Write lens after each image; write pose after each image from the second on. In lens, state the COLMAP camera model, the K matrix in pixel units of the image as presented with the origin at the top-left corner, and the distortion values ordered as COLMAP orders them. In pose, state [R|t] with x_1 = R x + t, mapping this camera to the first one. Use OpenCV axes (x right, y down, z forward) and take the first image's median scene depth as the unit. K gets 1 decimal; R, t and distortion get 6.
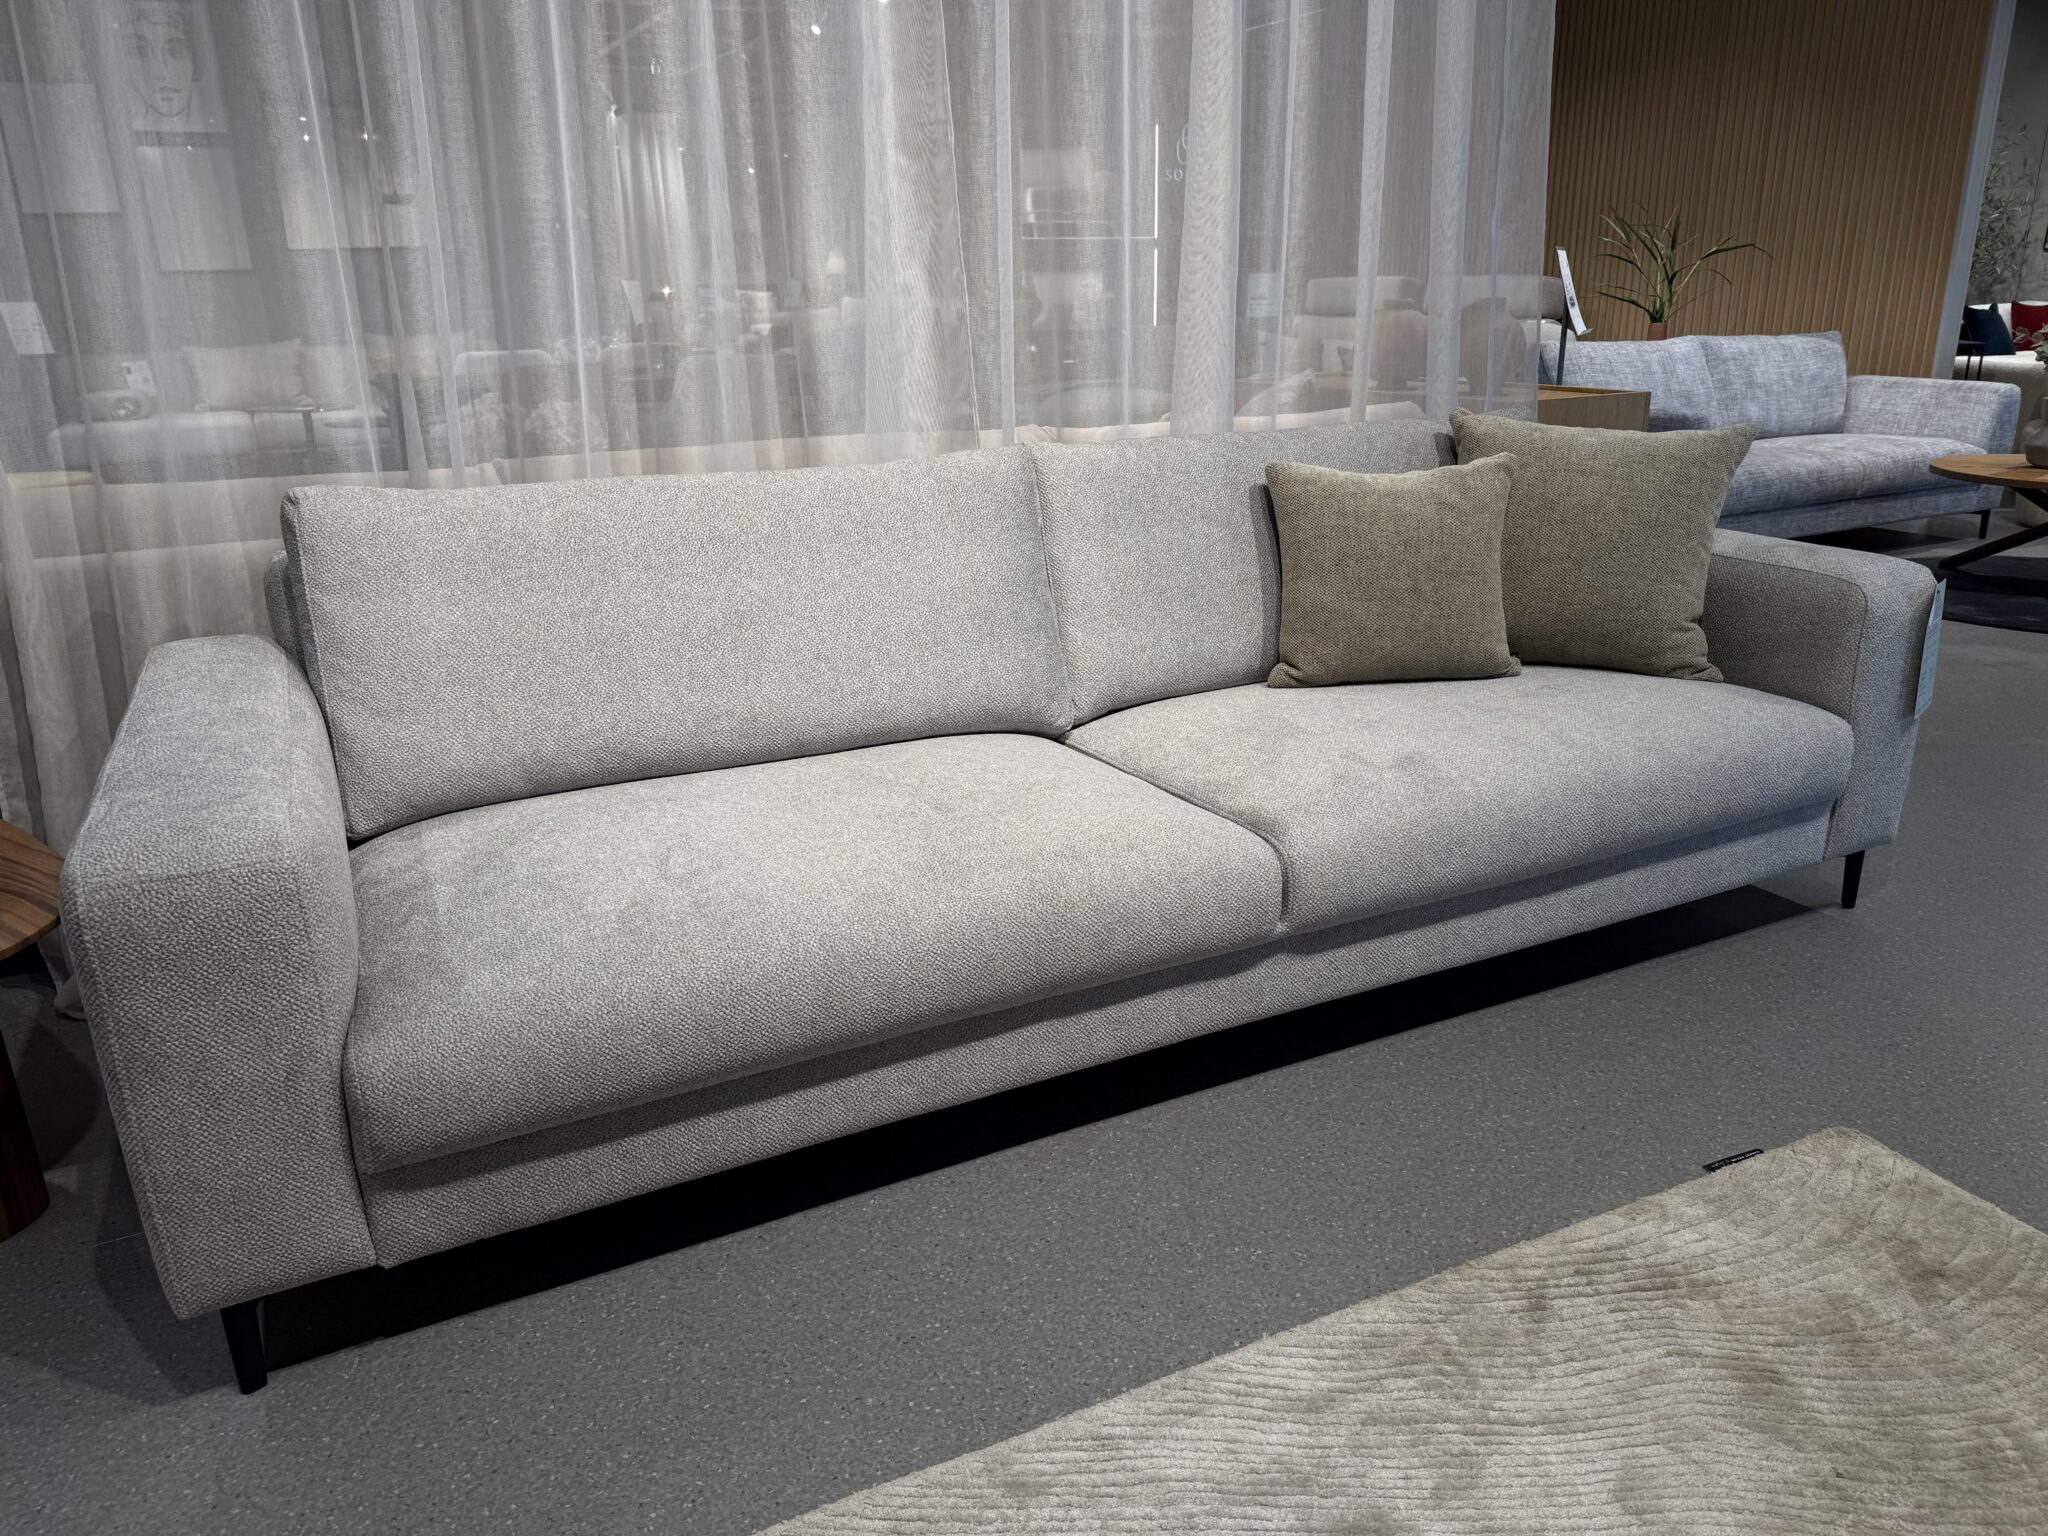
lens RADIAL K [[1428.2, 0, 1017.3], [0, 1428.2, 769.1], [0, 0, 1]] dist [0.018959, -0.023034]
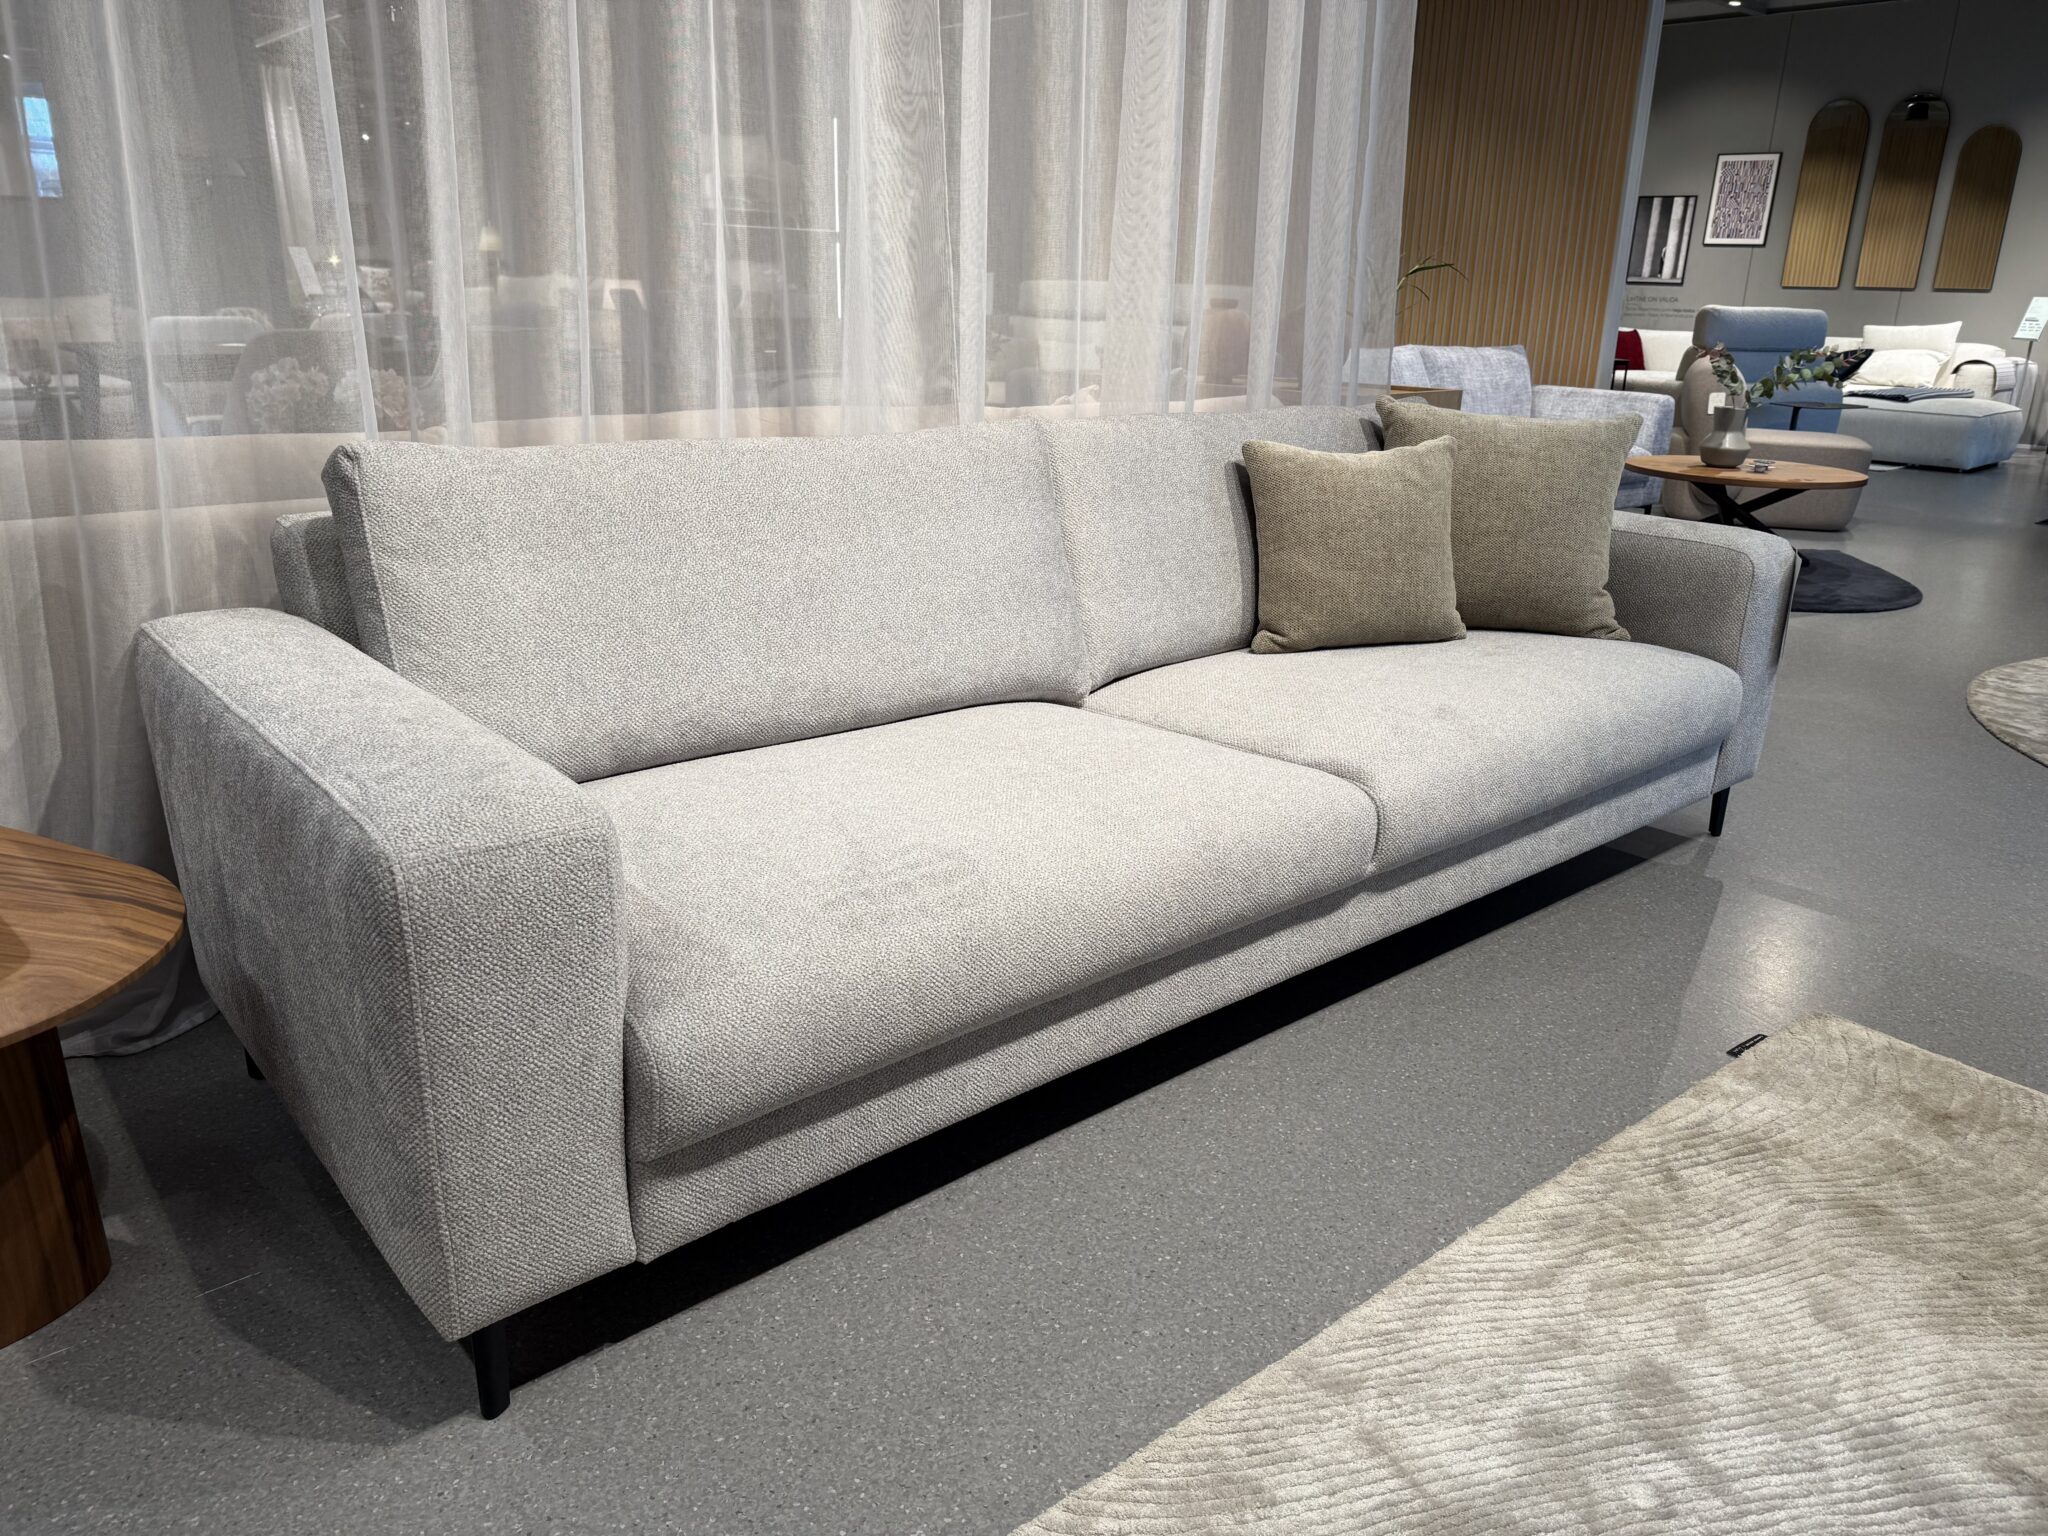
lens RADIAL K [[1428.7, 0, 1027.5], [0, 1428.7, 770.6], [0, 0, 1]] dist [0.031819, -0.039922]
pose [[0.968718, -0.037882, 0.245257, -0.309007], [0.037497, 0.999277, 0.006238, 0.020699], [-0.245316, 0.003154, 0.969438, 0.016311]]
